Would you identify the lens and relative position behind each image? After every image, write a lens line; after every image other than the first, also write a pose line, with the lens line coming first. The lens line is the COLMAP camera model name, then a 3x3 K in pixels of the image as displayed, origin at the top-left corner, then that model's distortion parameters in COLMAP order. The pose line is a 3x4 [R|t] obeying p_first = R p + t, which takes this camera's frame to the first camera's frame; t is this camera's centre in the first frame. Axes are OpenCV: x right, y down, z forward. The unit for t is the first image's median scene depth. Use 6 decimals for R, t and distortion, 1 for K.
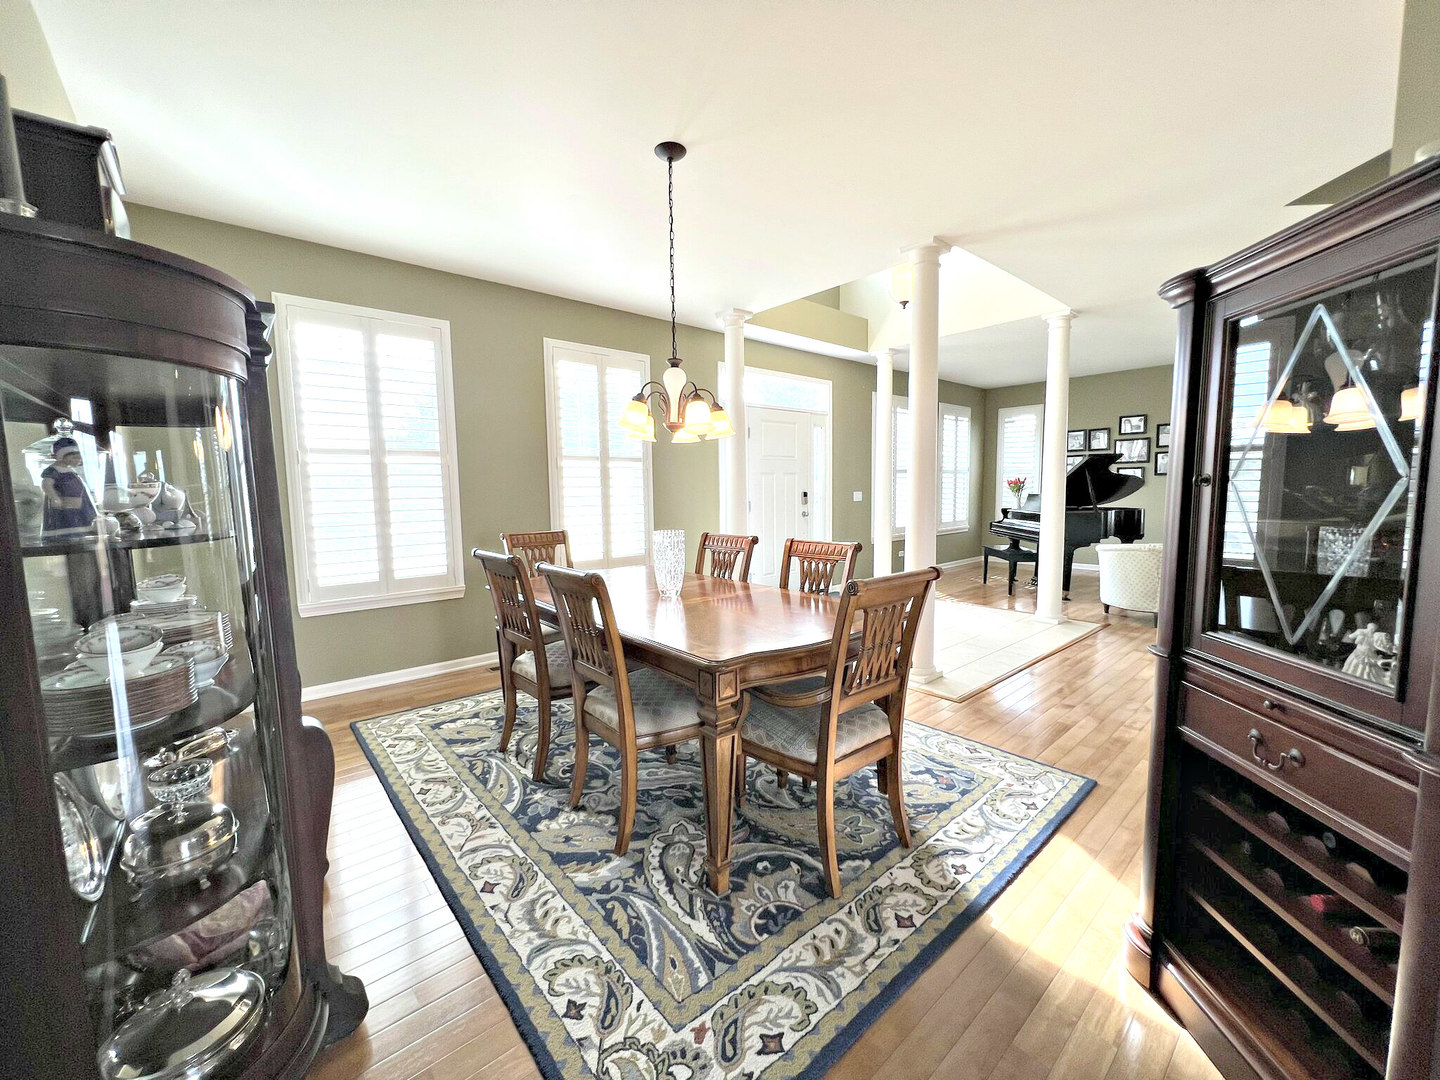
lens RADIAL K [[579.6, 0, 720.4], [0, 579.6, 543.5], [0, 0, 1]] dist [-0.000792, 0.001176]
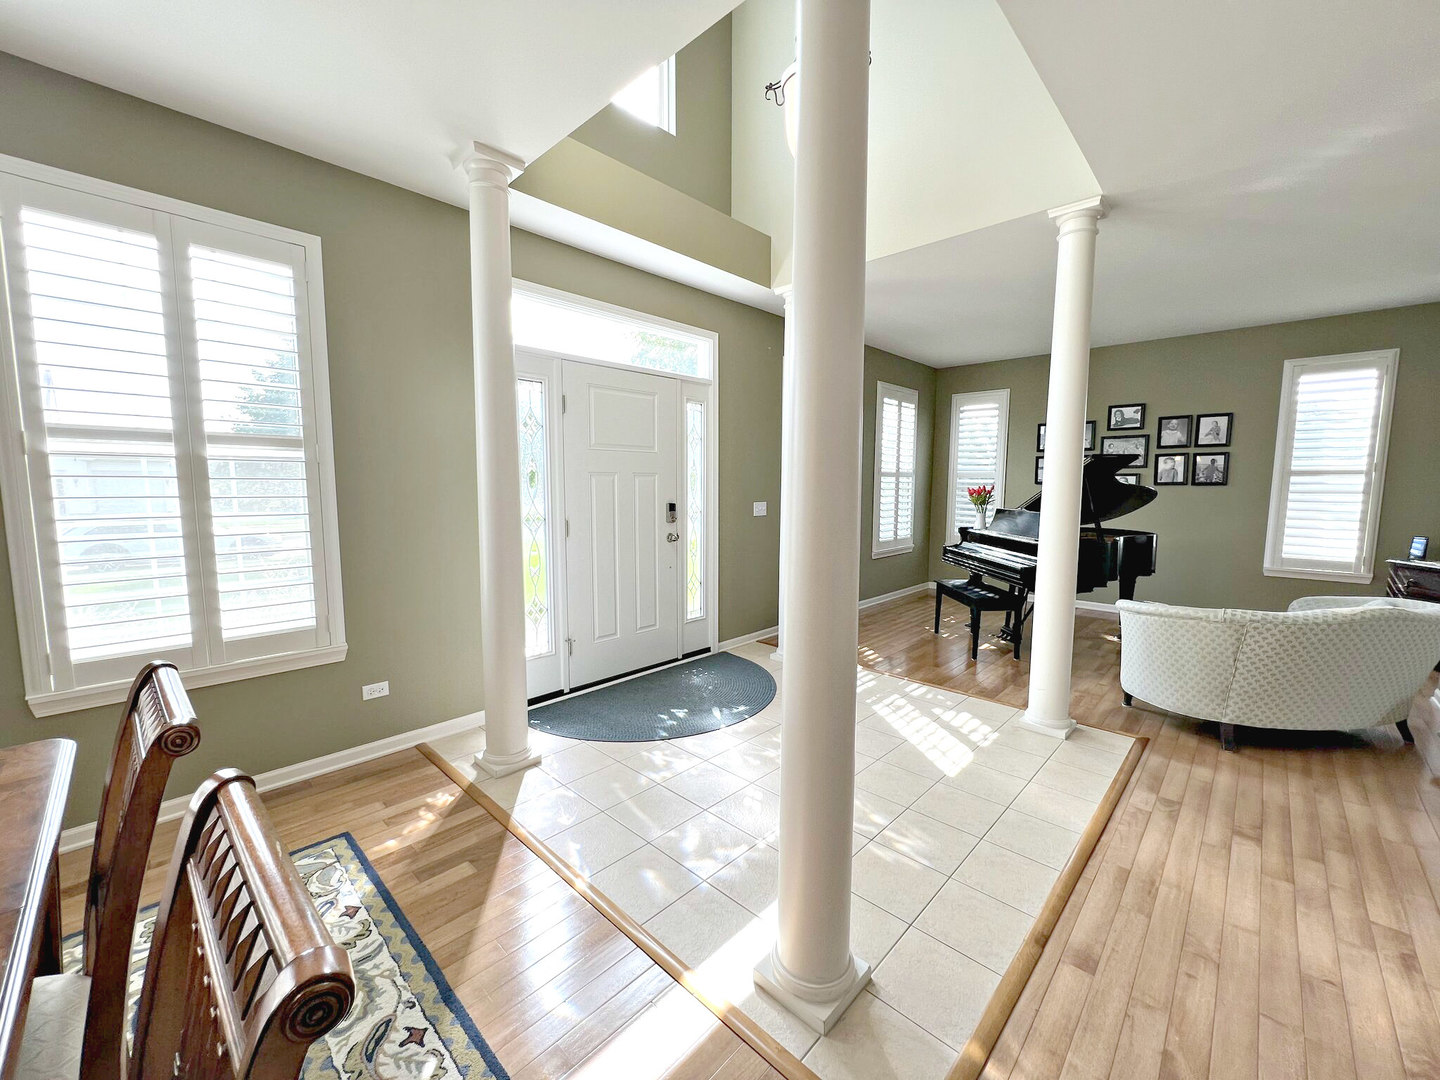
lens RADIAL K [[579.6, 0, 721.8], [0, 579.6, 544.2], [0, 0, 1]] dist [-0.000792, 0.001176]
pose [[0.995230, 0.008401, 0.097193, 0.123362], [-0.009480, 0.999898, 0.010648, -0.045365], [-0.097094, -0.011519, 0.995209, 0.316405]]
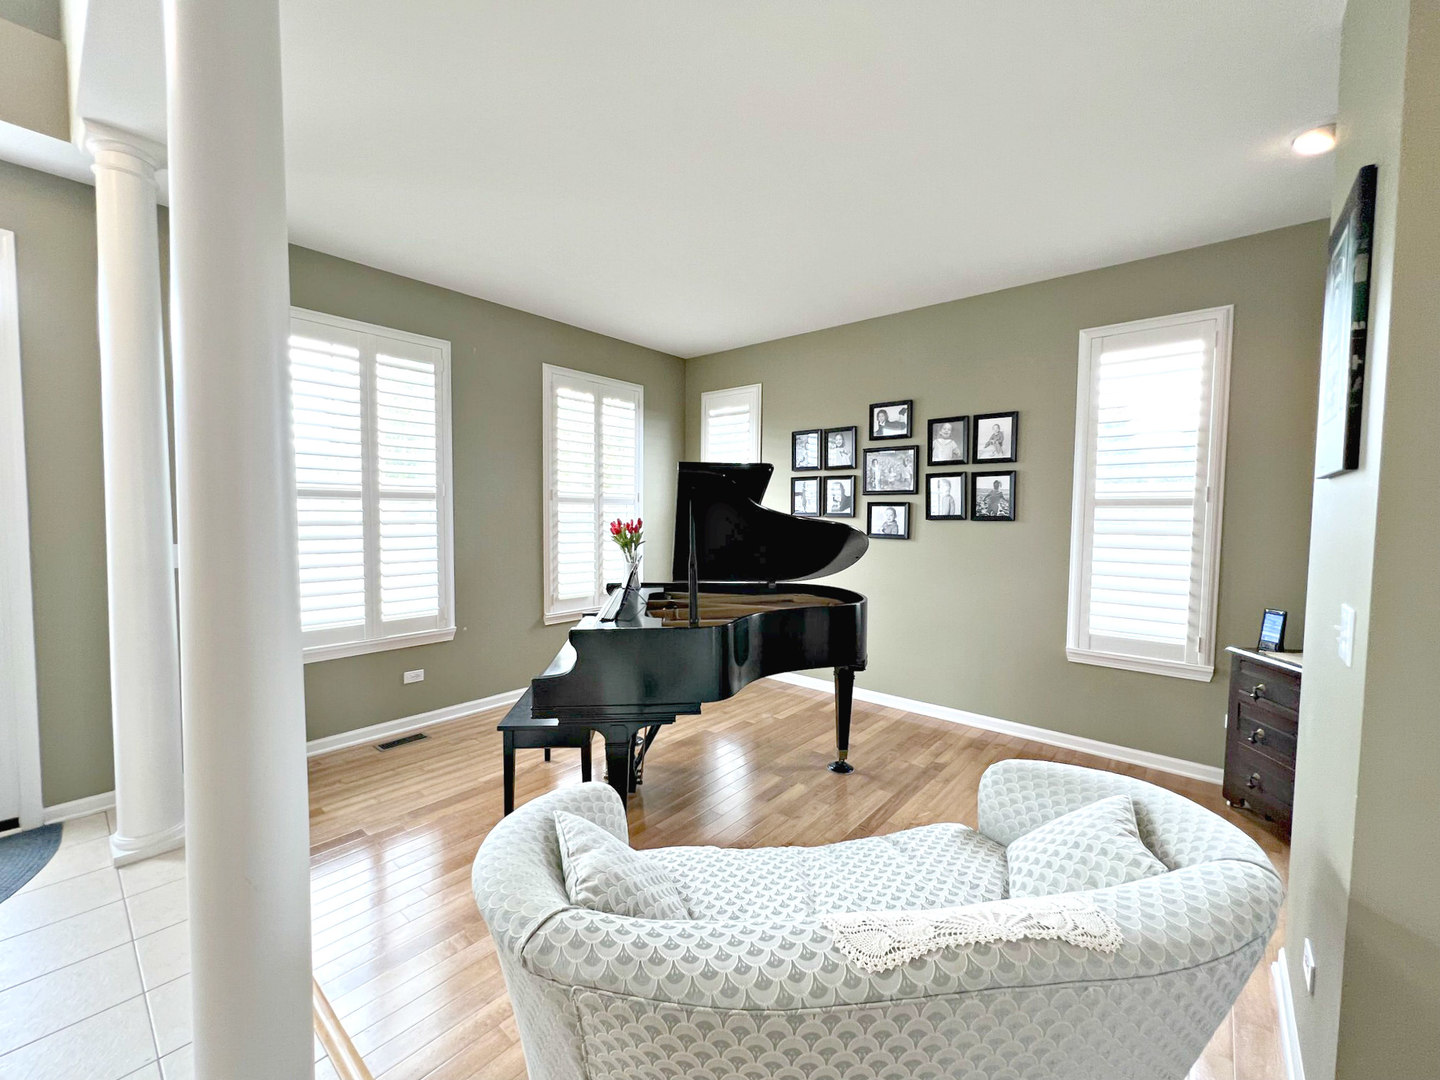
lens RADIAL K [[579.6, 0, 729.0], [0, 579.6, 540.4], [0, 0, 1]] dist [-0.000792, 0.001176]
pose [[0.989077, 0.020346, 0.145986, 0.522905], [-0.013635, 0.998810, -0.046829, -0.076027], [-0.146765, 0.044327, 0.988178, 0.543475]]
